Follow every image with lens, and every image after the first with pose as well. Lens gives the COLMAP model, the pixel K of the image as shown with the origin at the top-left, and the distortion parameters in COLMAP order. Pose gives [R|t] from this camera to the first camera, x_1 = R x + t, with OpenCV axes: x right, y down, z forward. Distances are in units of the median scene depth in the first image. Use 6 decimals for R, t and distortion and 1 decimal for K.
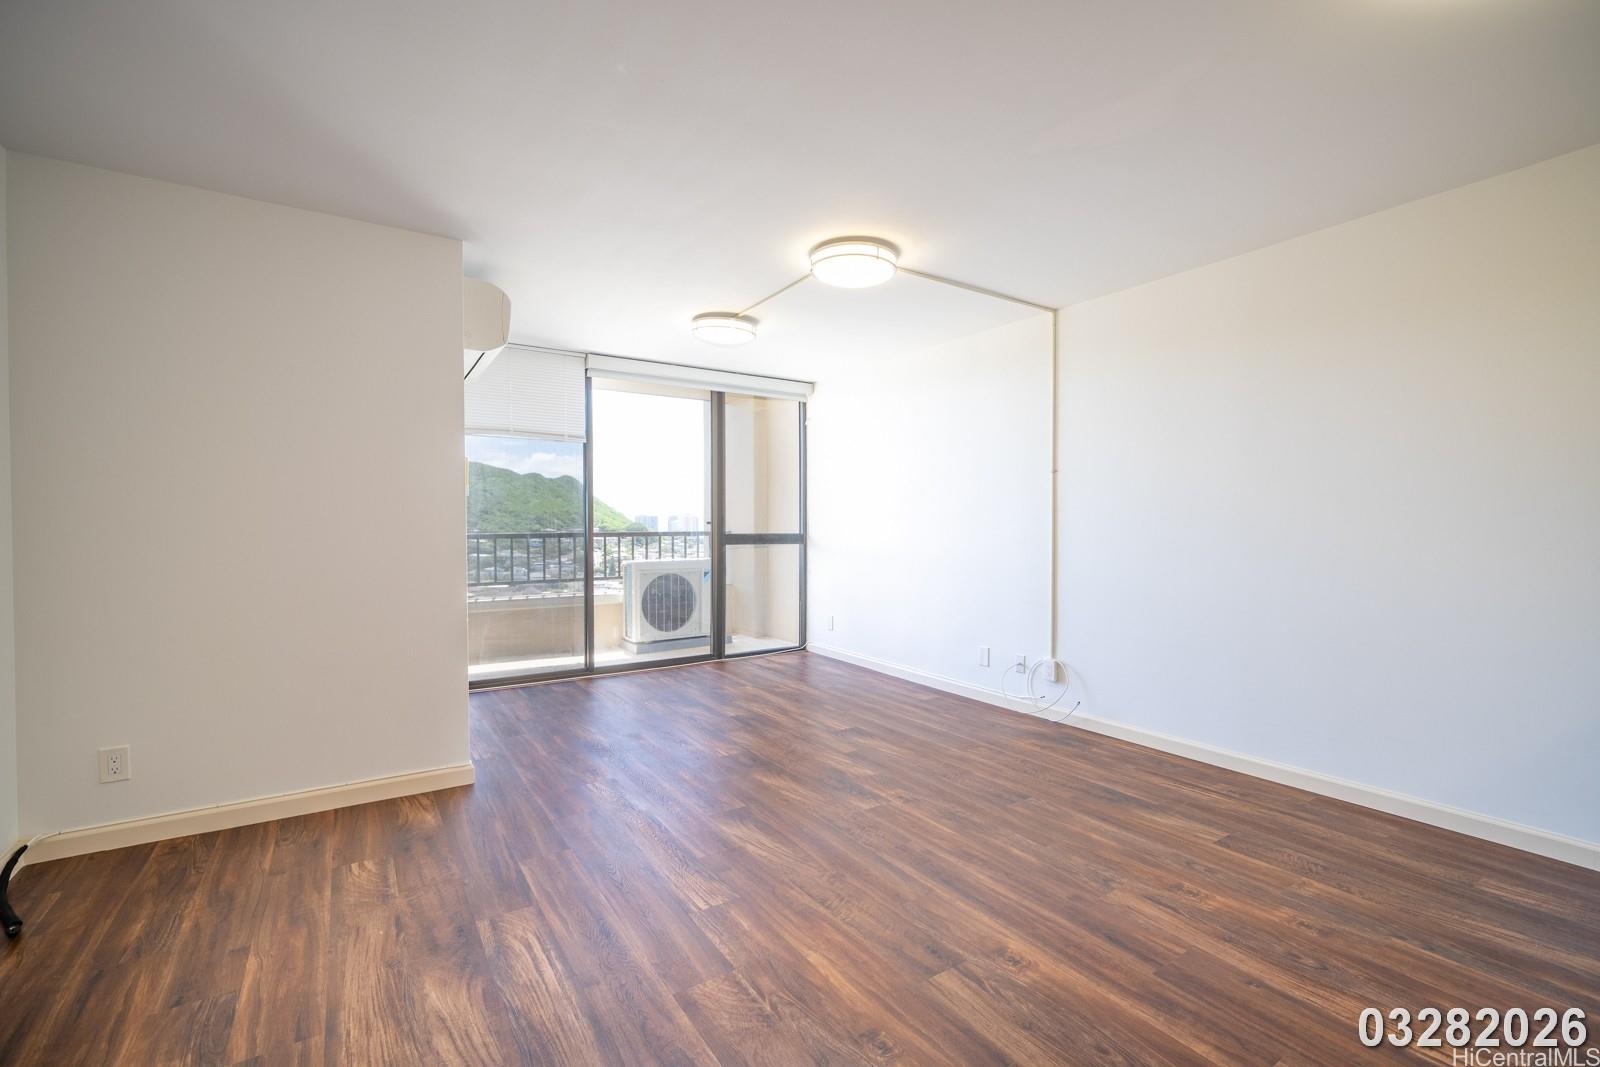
lens RADIAL K [[704.8, 0, 812.7], [0, 704.8, 537.4], [0, 0, 1]] dist [0.000090, 0.000172]
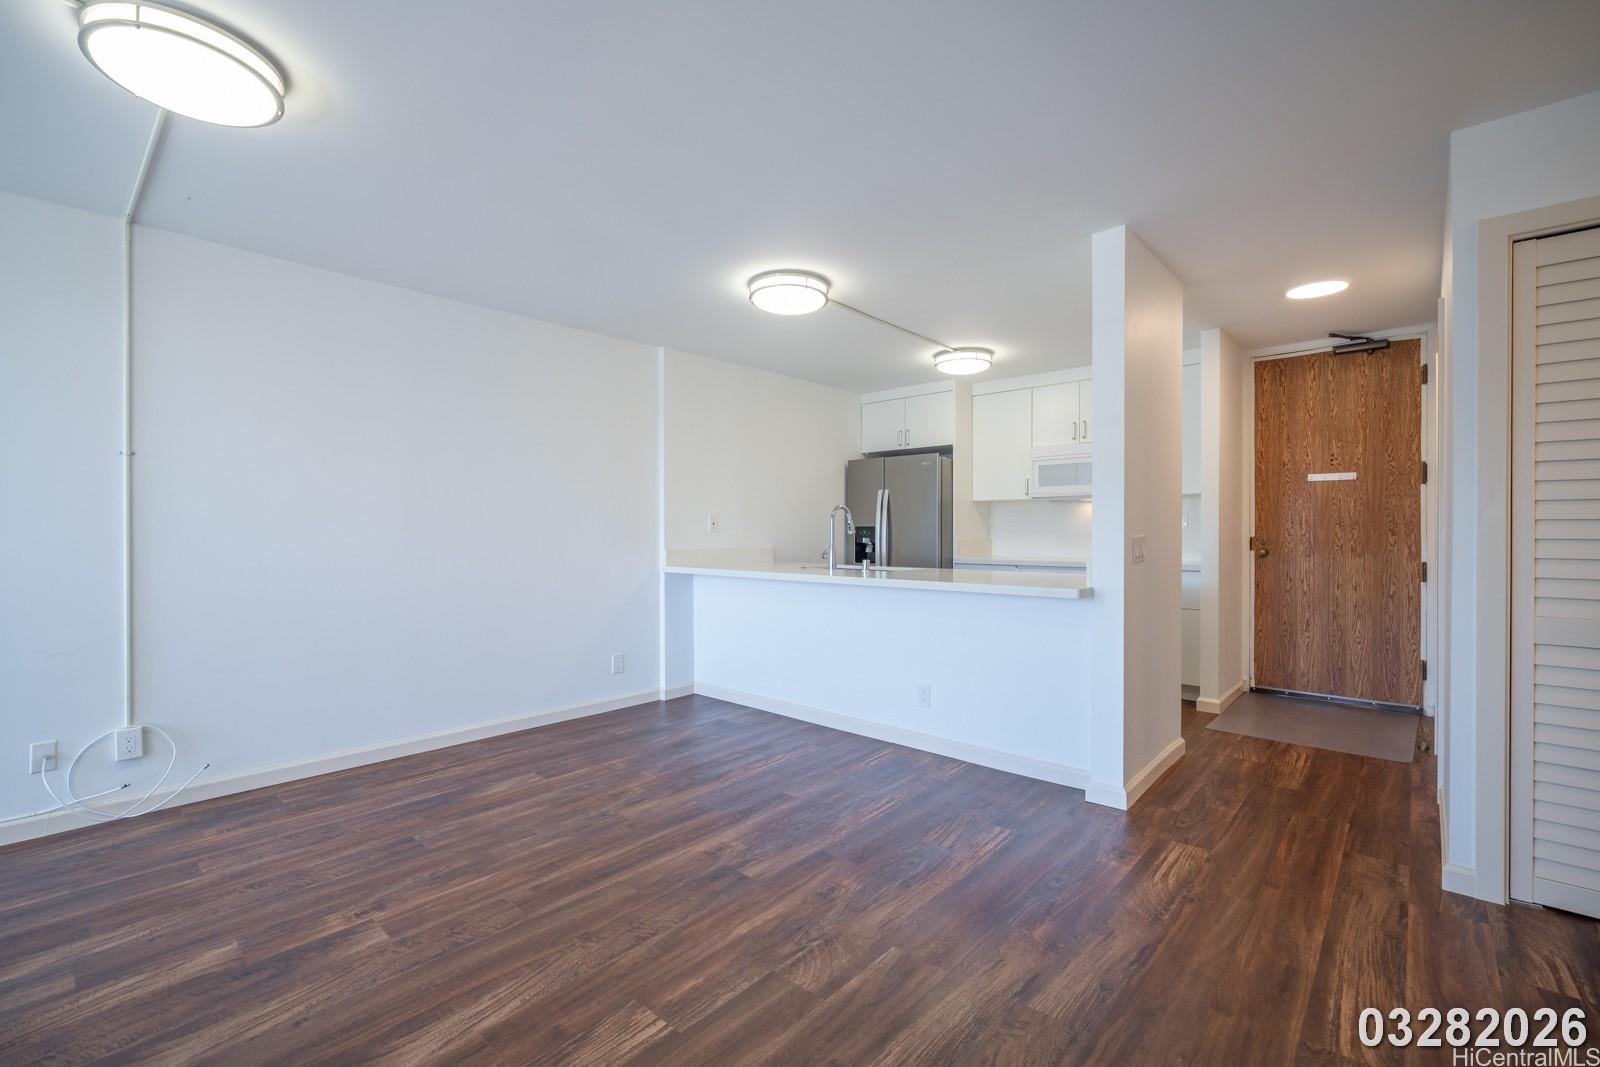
lens RADIAL K [[694.1, 0, 800.0], [0, 694.1, 533.5], [0, 0, 1]] dist [-0.000700, 0.000239]
pose [[-0.253307, 0.000491, 0.967386, -0.708980], [0.018033, 0.999829, 0.004215, -0.010884], [-0.967218, 0.018513, -0.253273, 0.789293]]
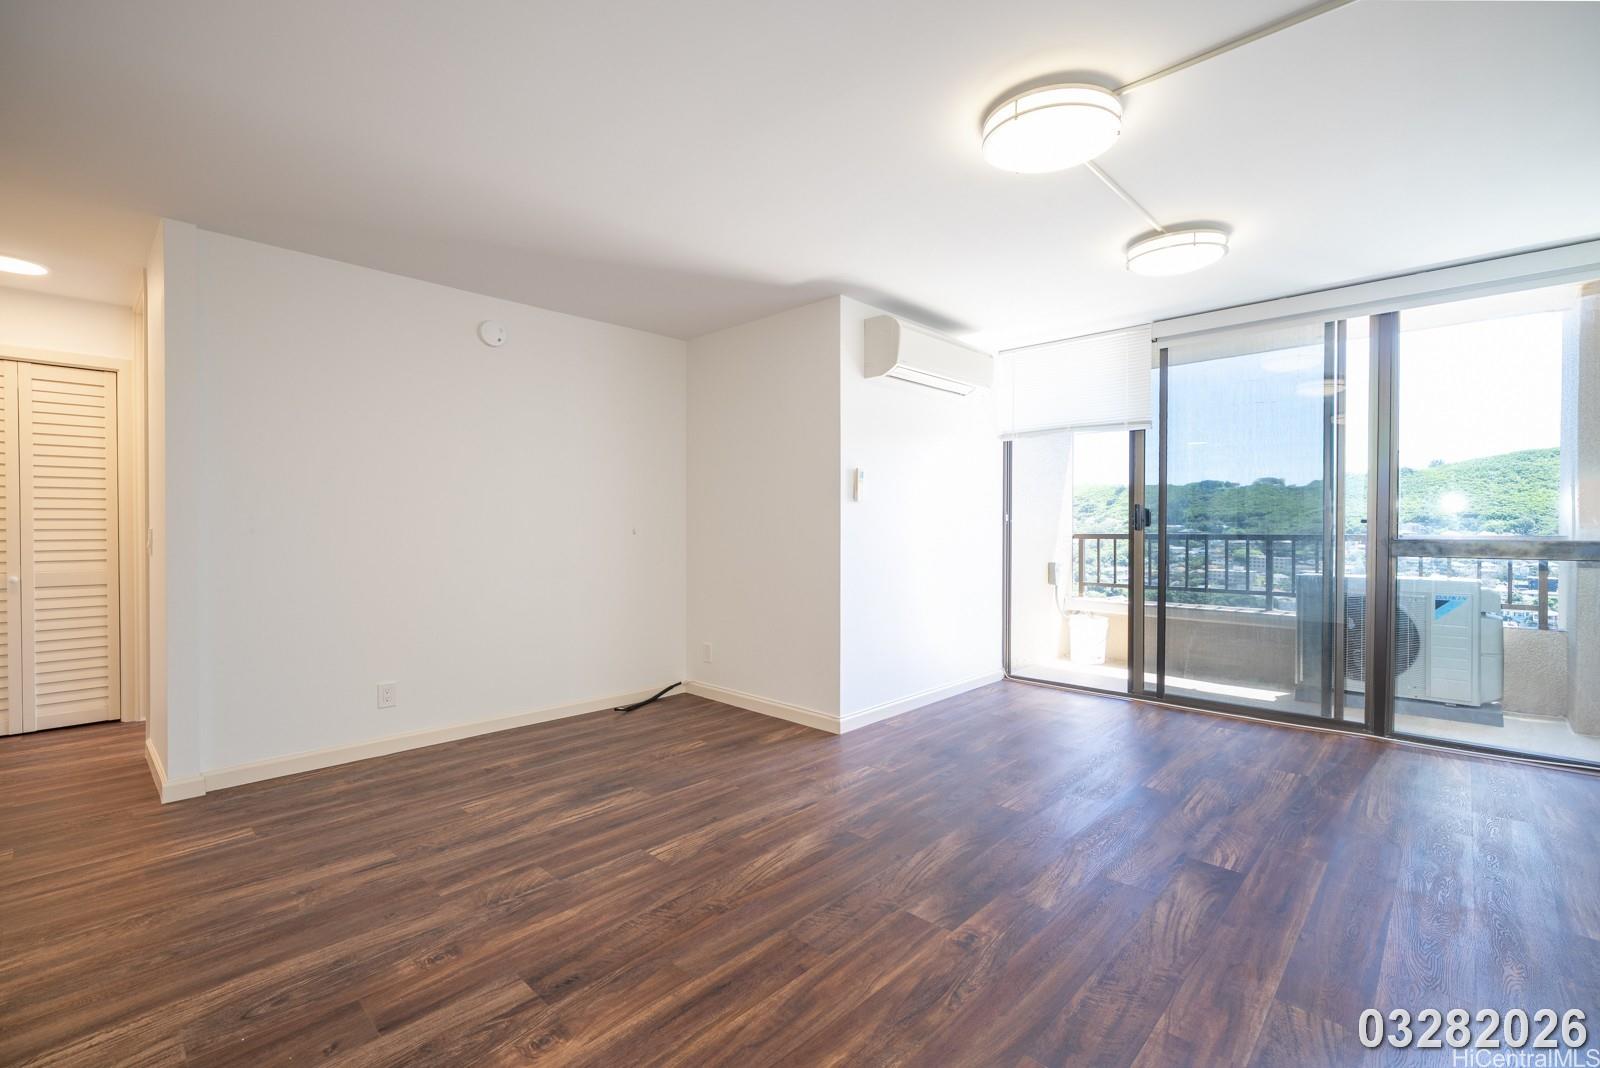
lens RADIAL K [[703.9, 0, 787.3], [0, 703.9, 531.1], [0, 0, 1]] dist [-0.000654, 0.000408]
pose [[0.207312, 0.008115, -0.978241, 0.769624], [-0.015734, 0.999864, 0.004960, -0.007216], [0.978148, 0.014364, 0.207411, 0.738414]]
